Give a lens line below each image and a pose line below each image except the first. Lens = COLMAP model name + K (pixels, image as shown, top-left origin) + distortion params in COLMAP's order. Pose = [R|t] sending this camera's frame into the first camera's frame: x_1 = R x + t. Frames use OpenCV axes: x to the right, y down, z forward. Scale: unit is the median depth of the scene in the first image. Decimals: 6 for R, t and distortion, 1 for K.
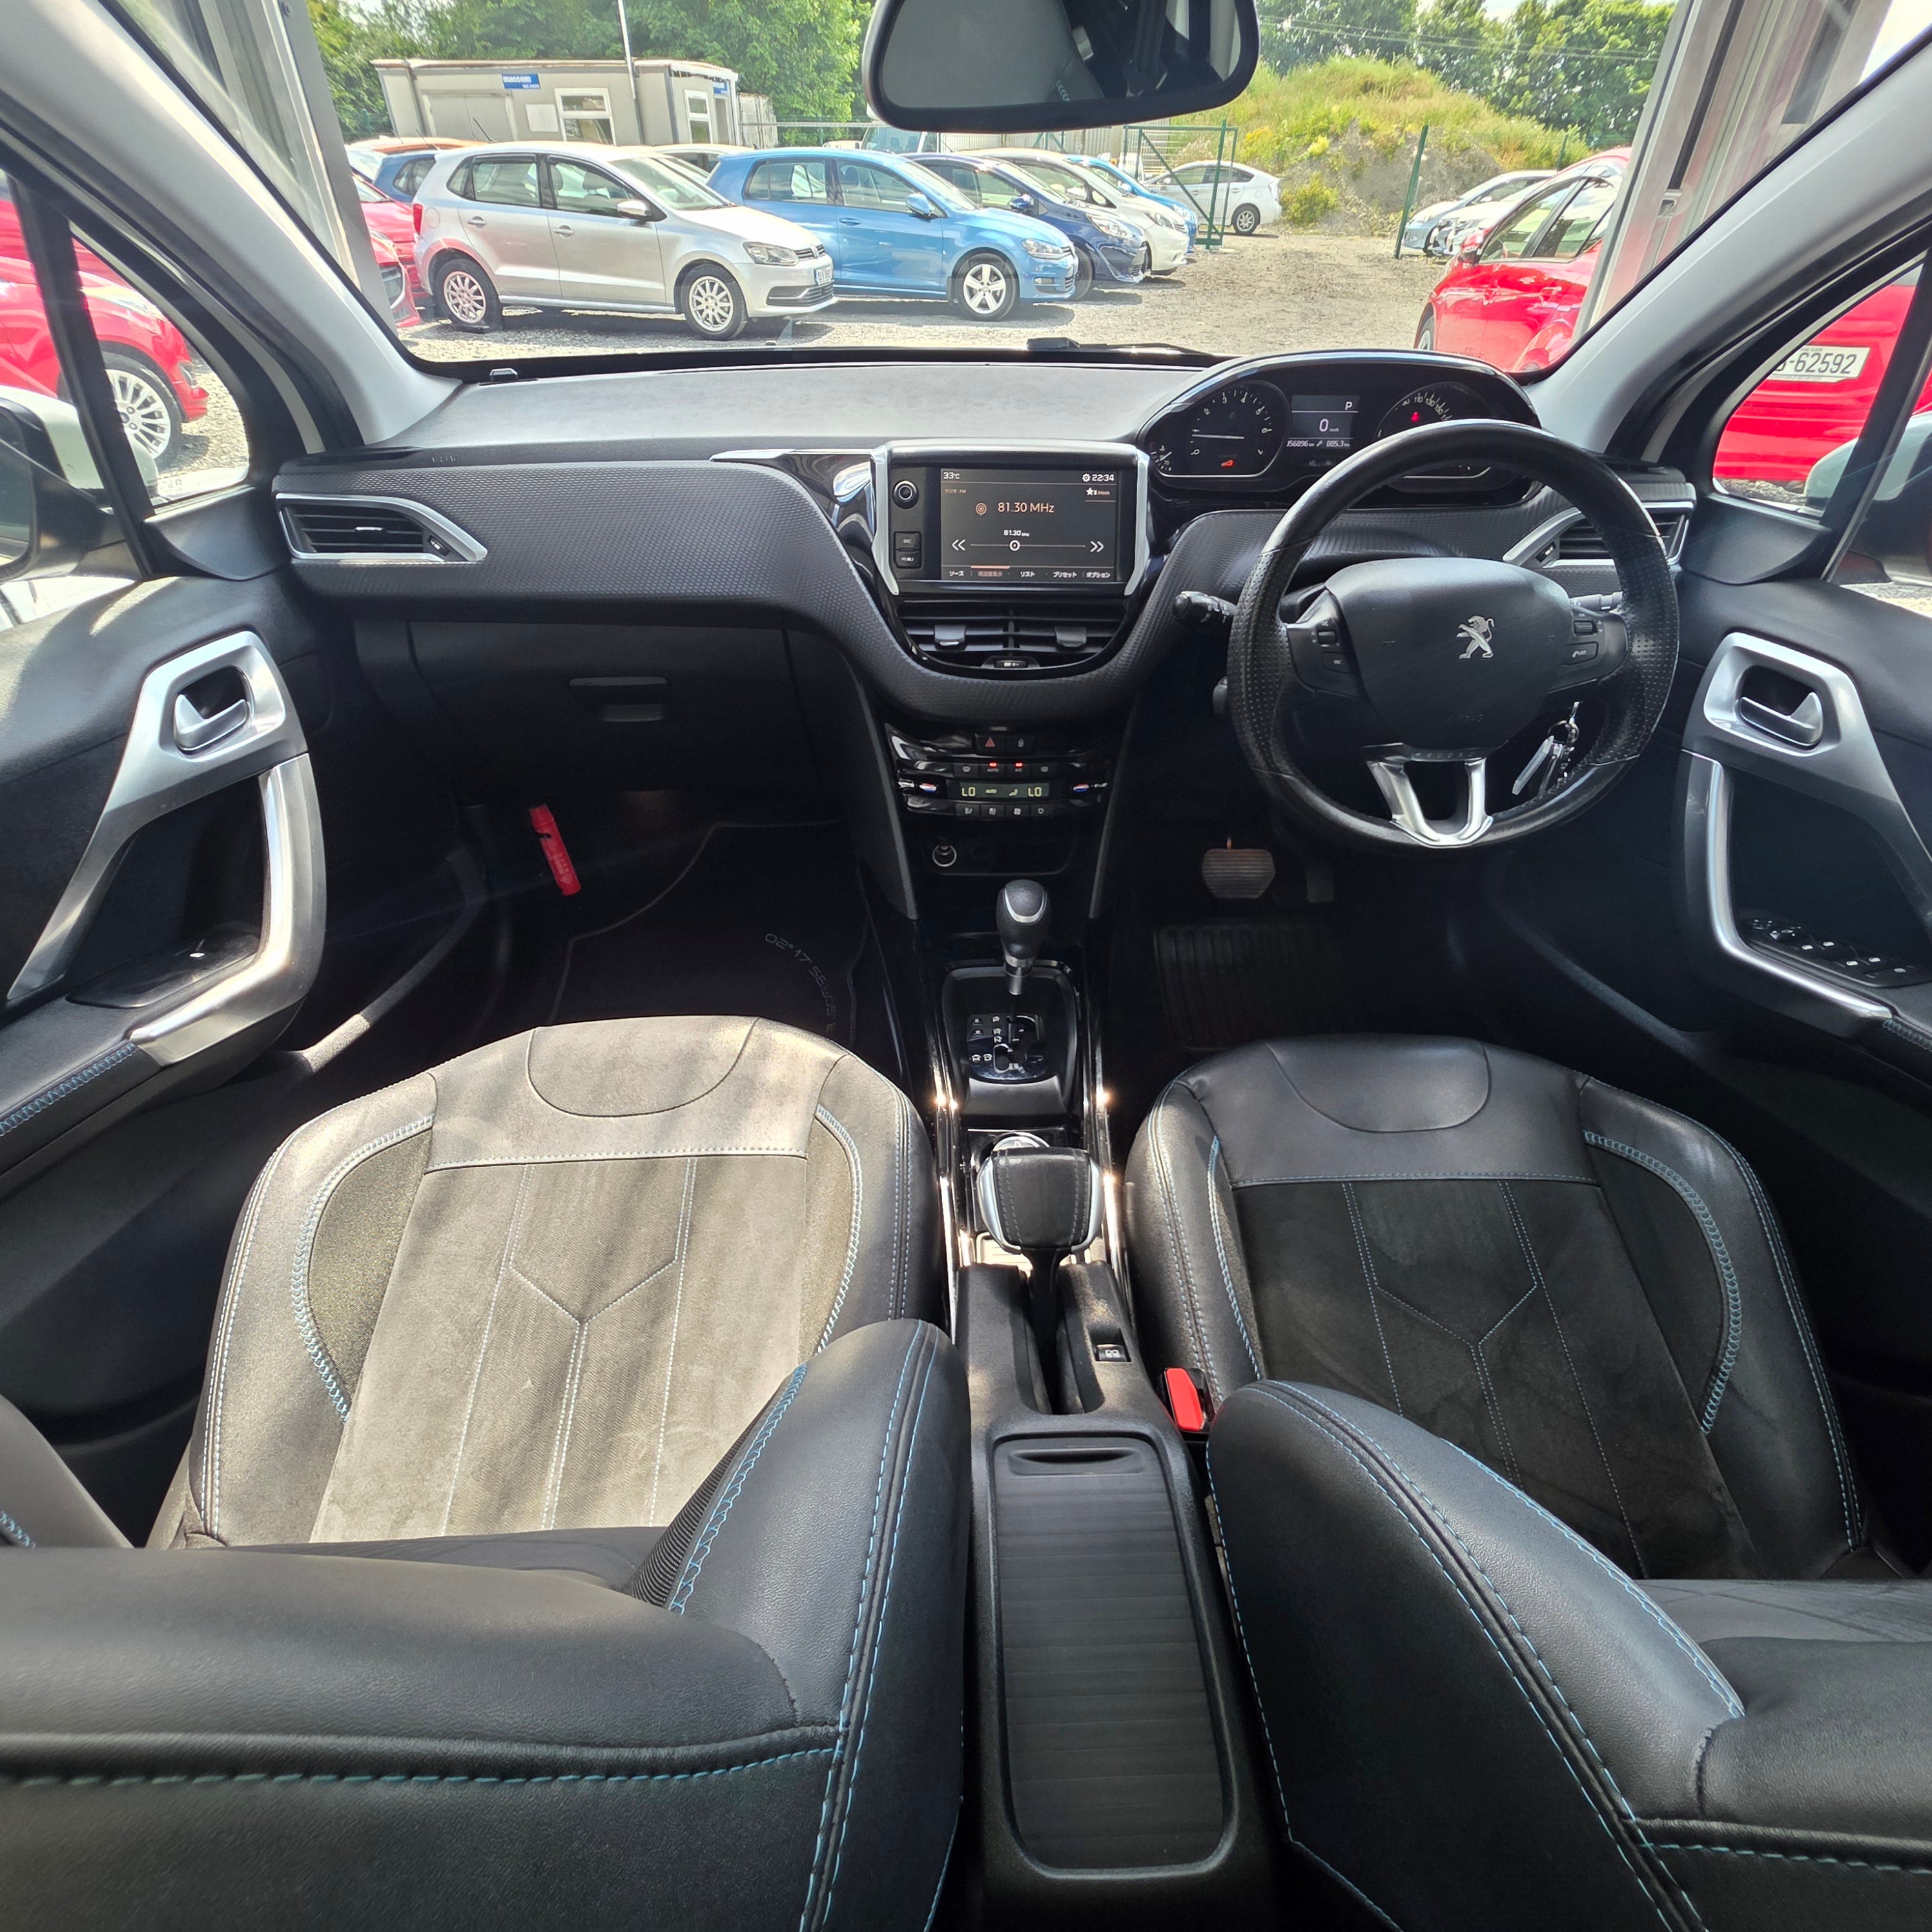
lens RADIAL K [[1034.3, 0, 969.1], [0, 1034.3, 960.4], [0, 0, 1]] dist [-0.008349, 0.002069]
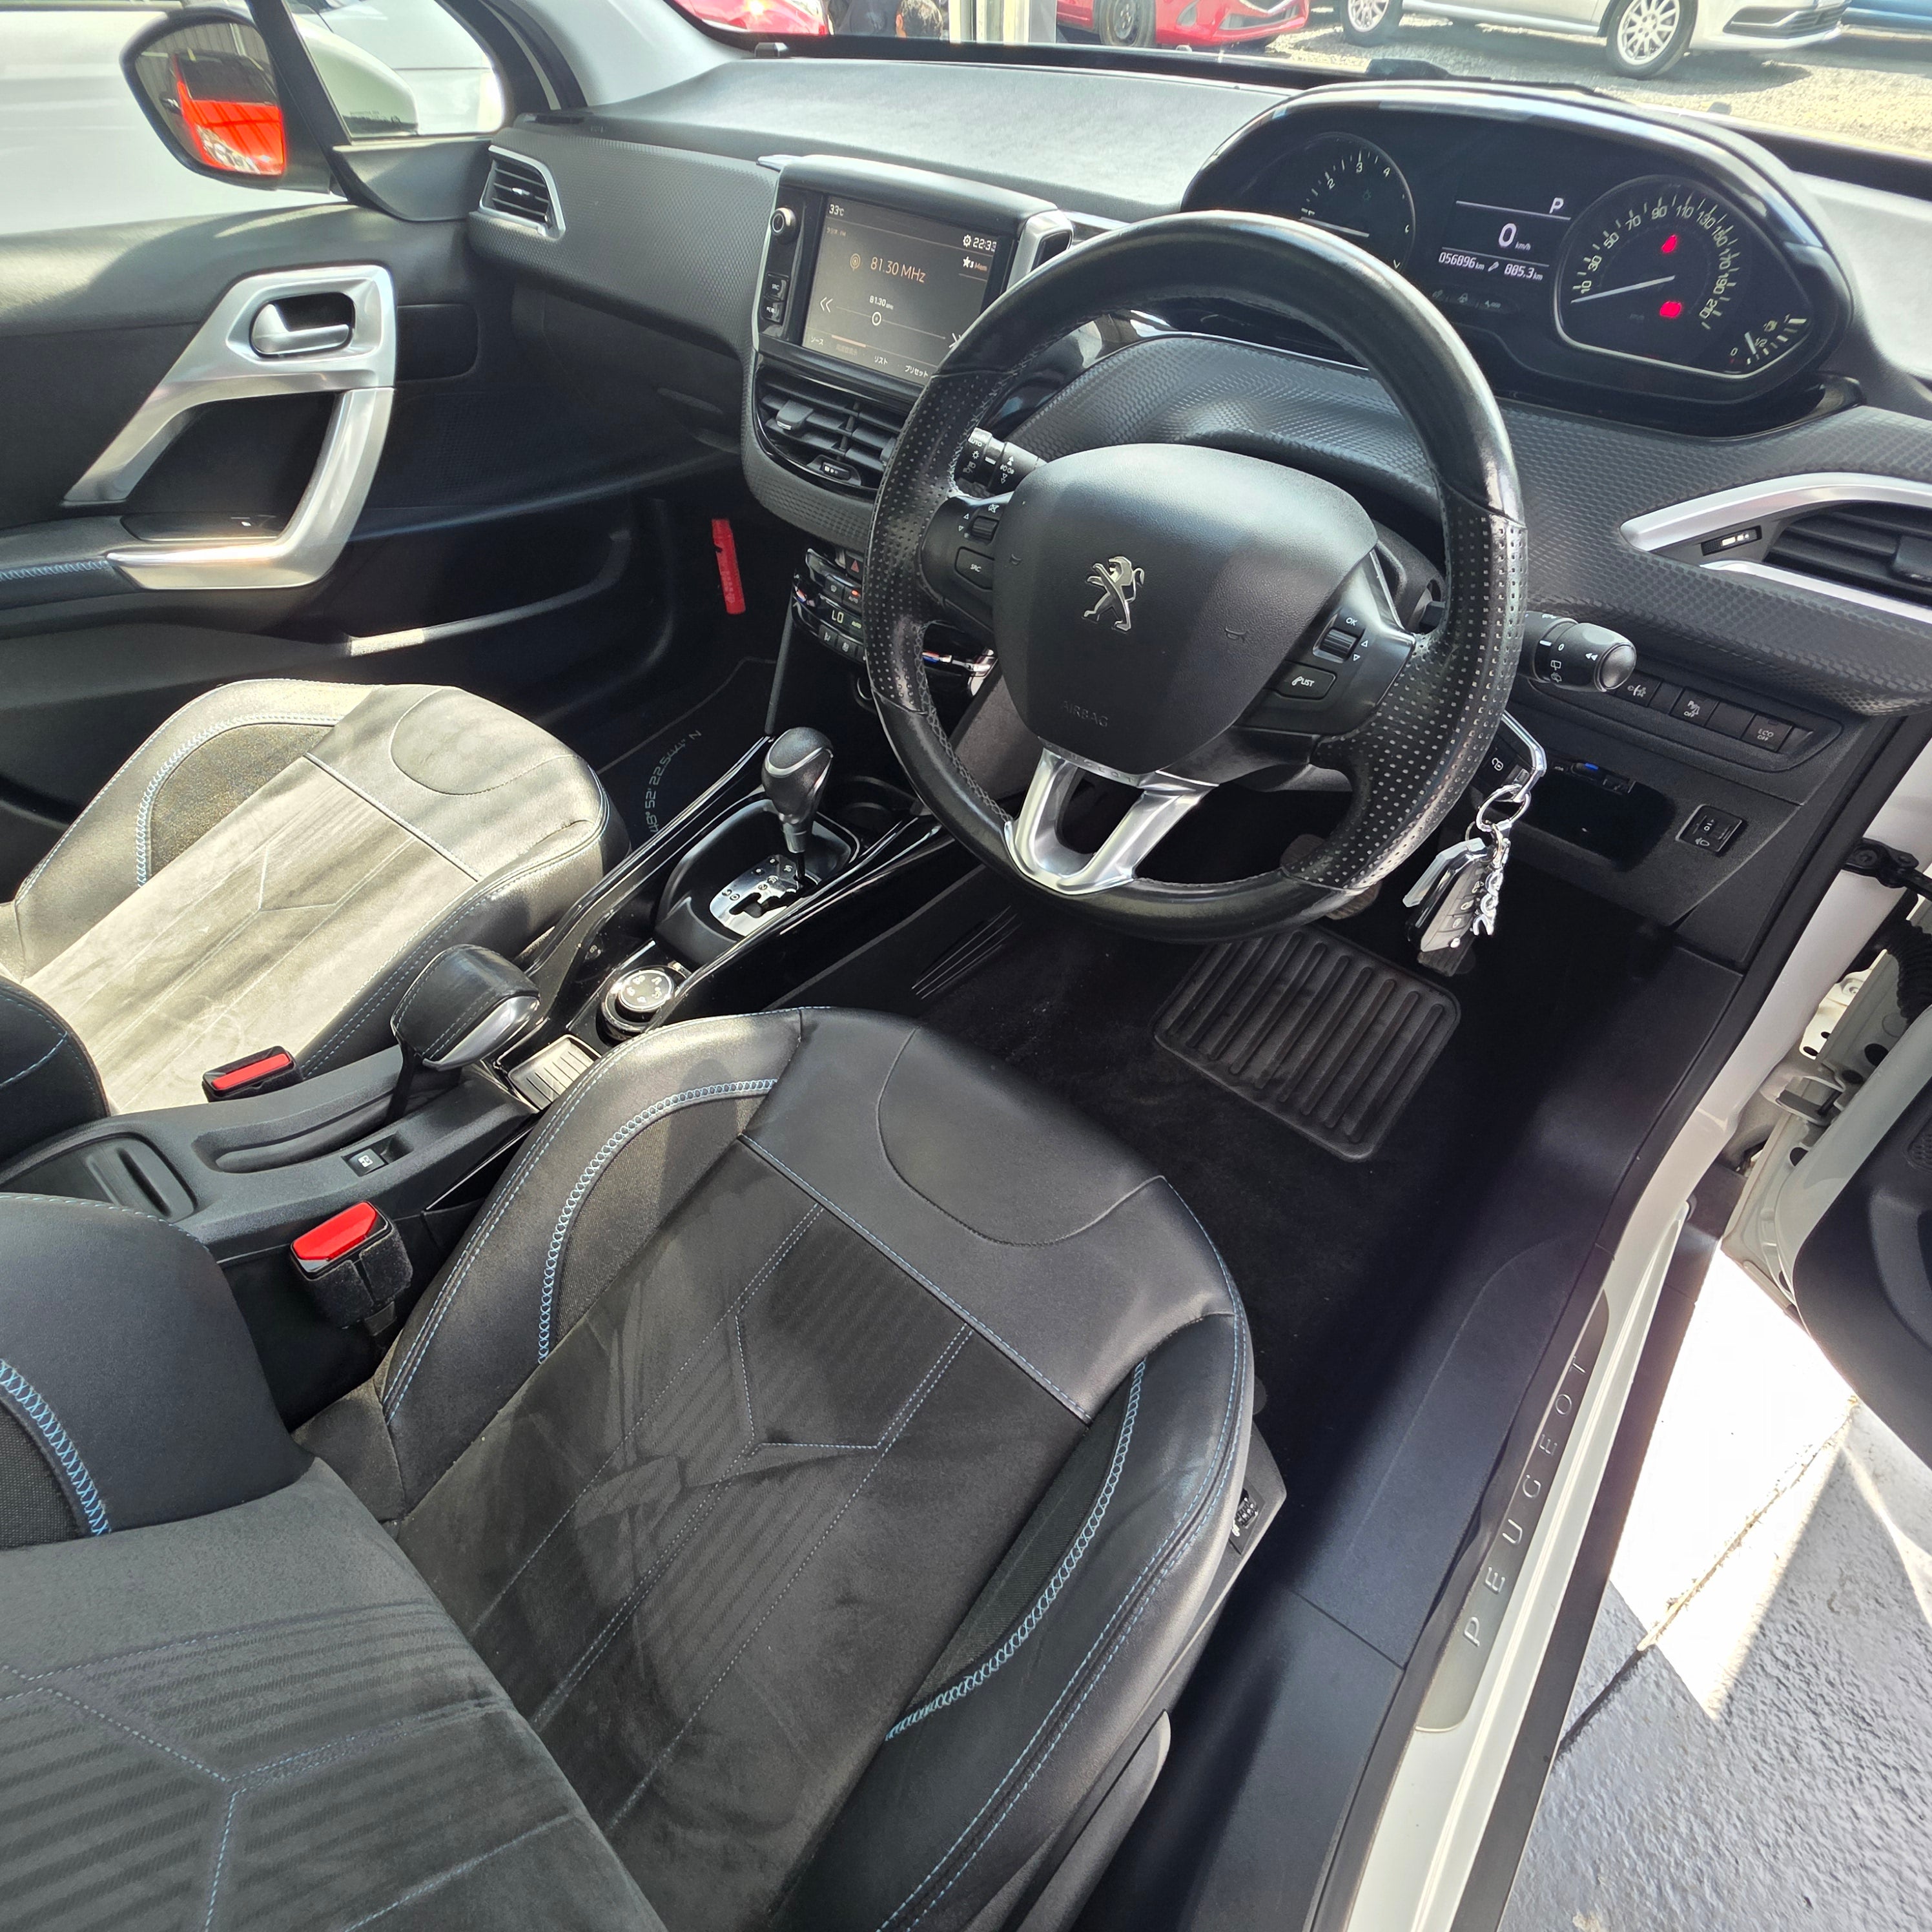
lens RADIAL K [[1034.3, 0, 977.1], [0, 1034.3, 972.5], [0, 0, 1]] dist [-0.008349, 0.002069]
pose [[0.745439, 0.485840, -0.456377, 0.694661], [-0.395700, 0.873505, 0.283566, -0.213982], [0.536415, -0.030793, 0.843392, 0.350177]]
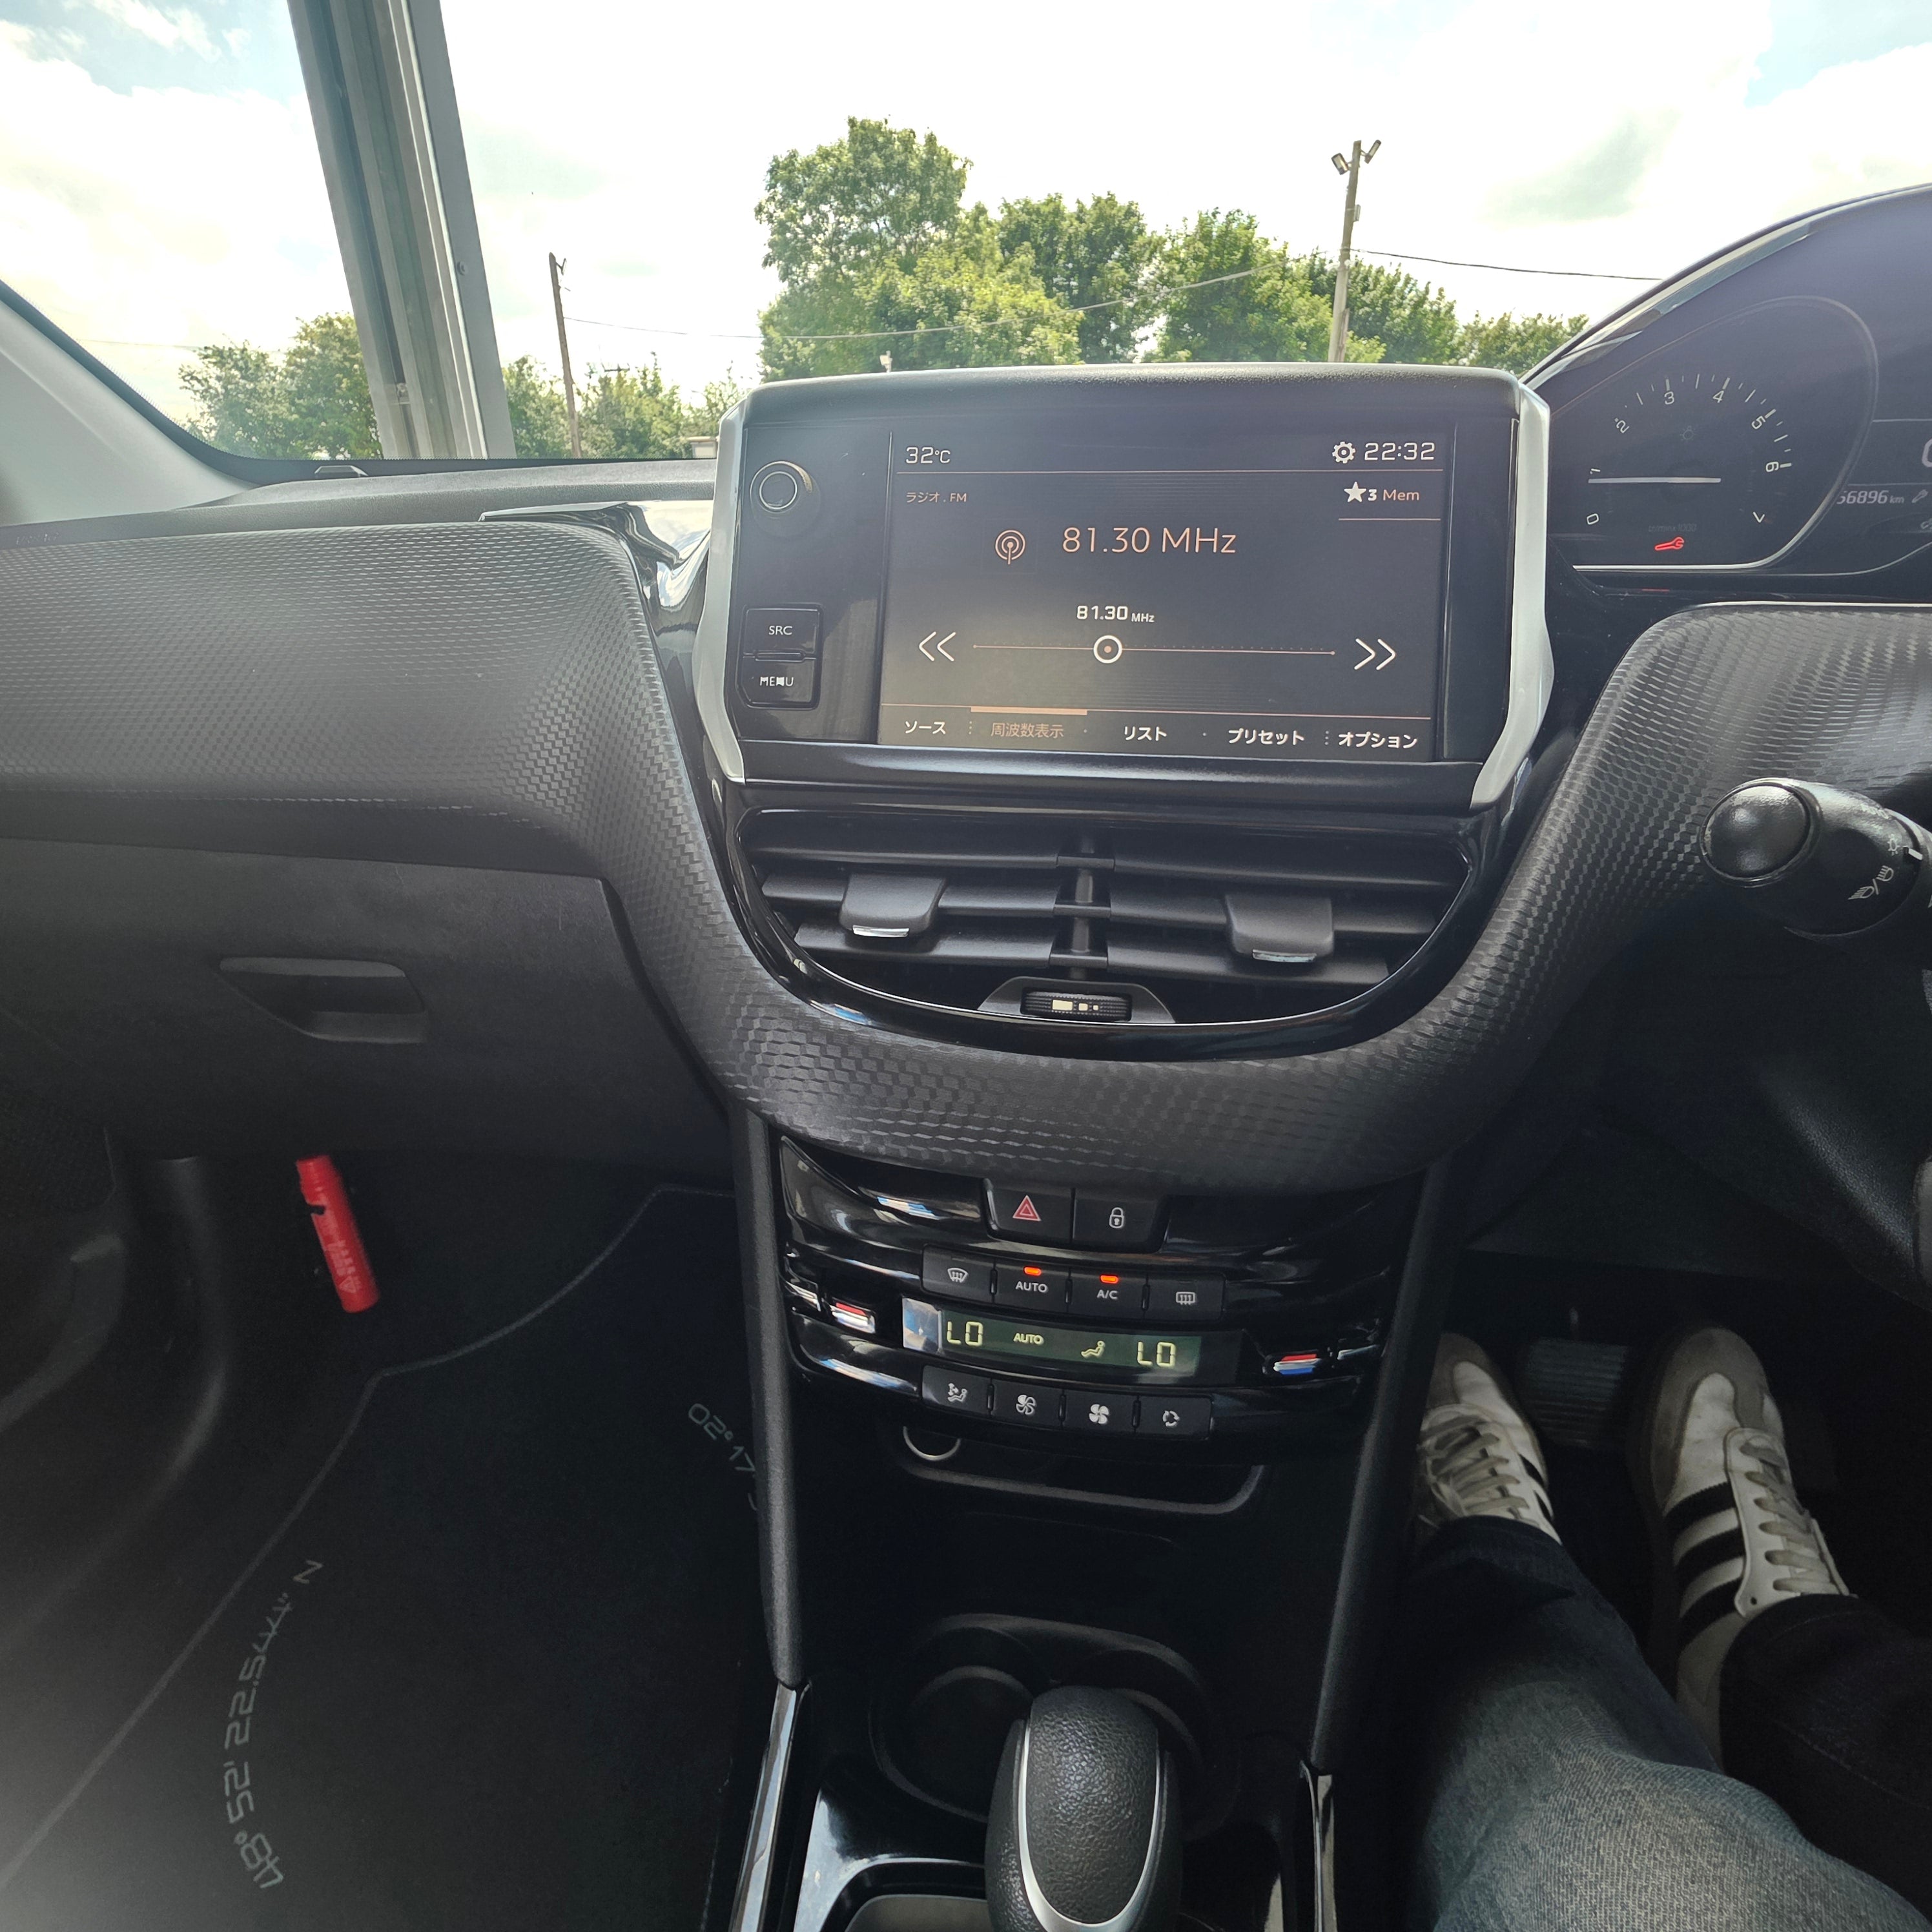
lens RADIAL K [[1034.3, 0, 966.3], [0, 1034.3, 957.3], [0, 0, 1]] dist [-0.008349, 0.002069]
pose [[0.981579, 0.052282, -0.183764, 0.063987], [-0.096507, 0.965783, -0.240726, -0.222699], [0.164891, 0.254026, 0.953038, 0.696278]]
